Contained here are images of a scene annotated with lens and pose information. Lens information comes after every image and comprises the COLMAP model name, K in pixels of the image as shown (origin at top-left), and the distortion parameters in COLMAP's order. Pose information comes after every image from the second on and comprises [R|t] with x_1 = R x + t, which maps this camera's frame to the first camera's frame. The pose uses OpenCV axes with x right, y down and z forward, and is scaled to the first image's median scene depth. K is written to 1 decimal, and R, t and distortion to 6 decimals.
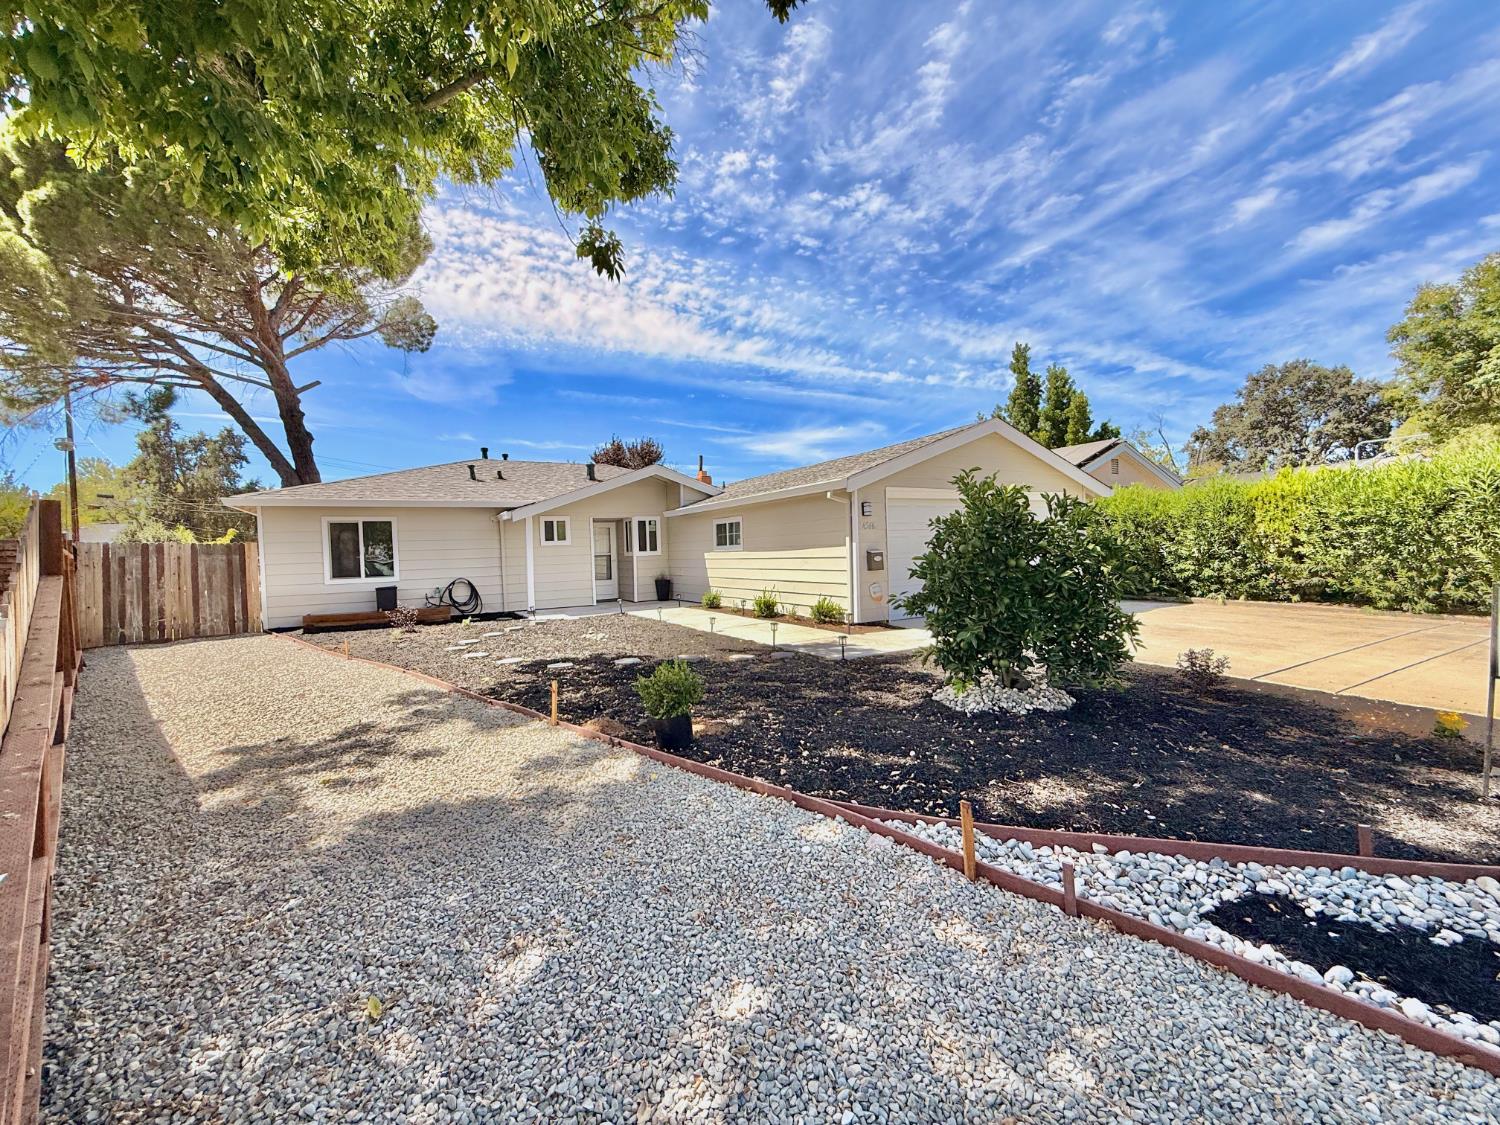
lens RADIAL K [[593.1, 0, 750.0], [0, 593.1, 562.5], [0, 0, 1]] dist [-0.007466, -0.000397]
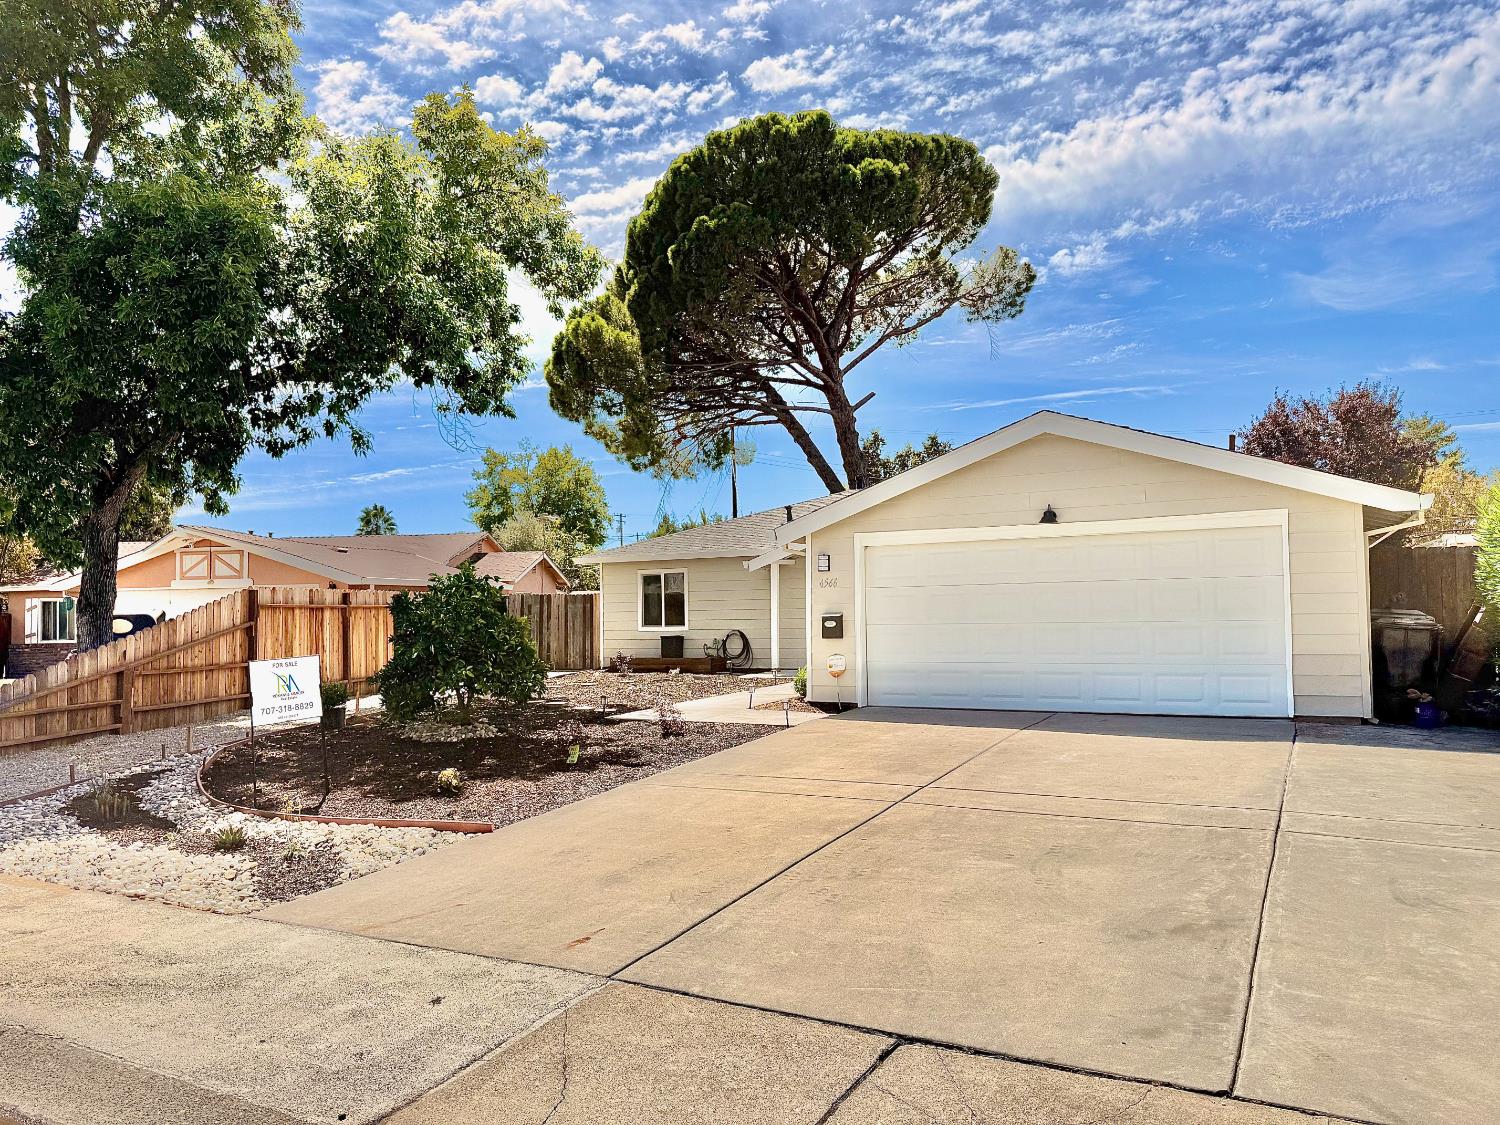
lens RADIAL K [[1053.9, 0, 750.0], [0, 1053.9, 562.5], [0, 0, 1]] dist [0.022353, -0.034356]
pose [[0.522671, -0.017055, -0.852364, 2.379353], [-0.014410, 0.999480, -0.028835, -0.080292], [0.852412, 0.027354, 0.522154, 0.295903]]
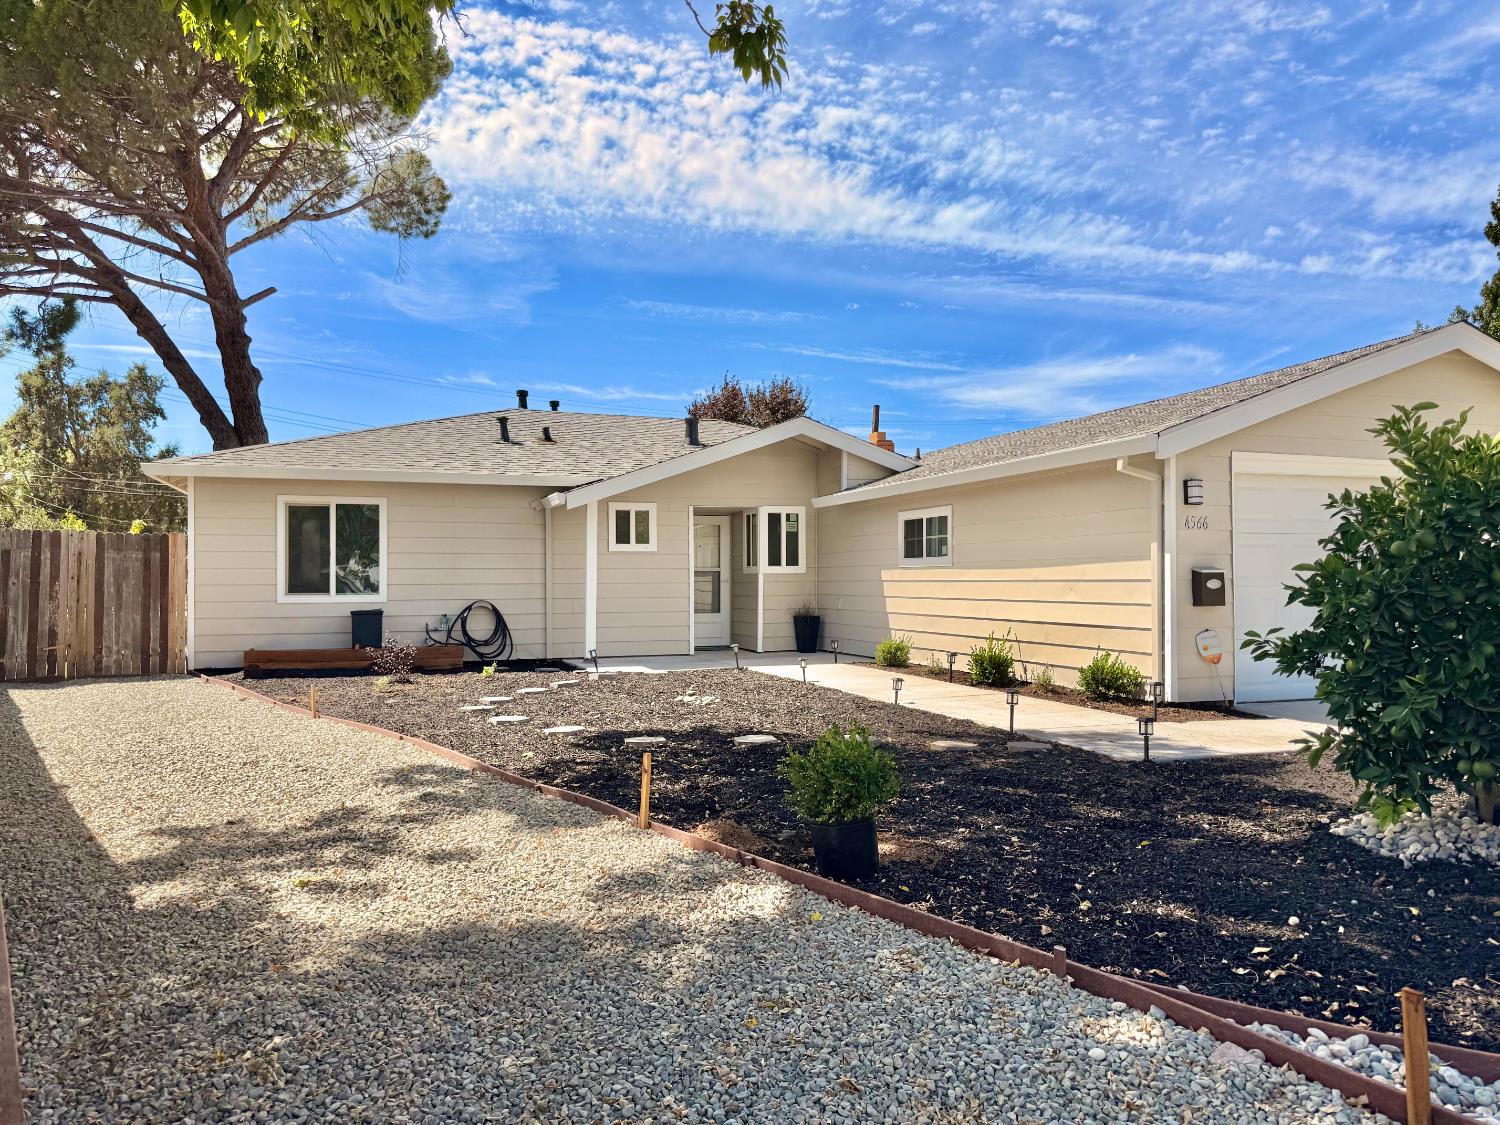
lens RADIAL K [[1053.9, 0, 750.0], [0, 1053.9, 562.5], [0, 0, 1]] dist [0.022353, -0.034356]
pose [[0.981491, 0.024803, -0.189896, -0.025723], [-0.031258, 0.999028, -0.031076, 0.031970], [0.188941, 0.036437, 0.981312, -0.032562]]
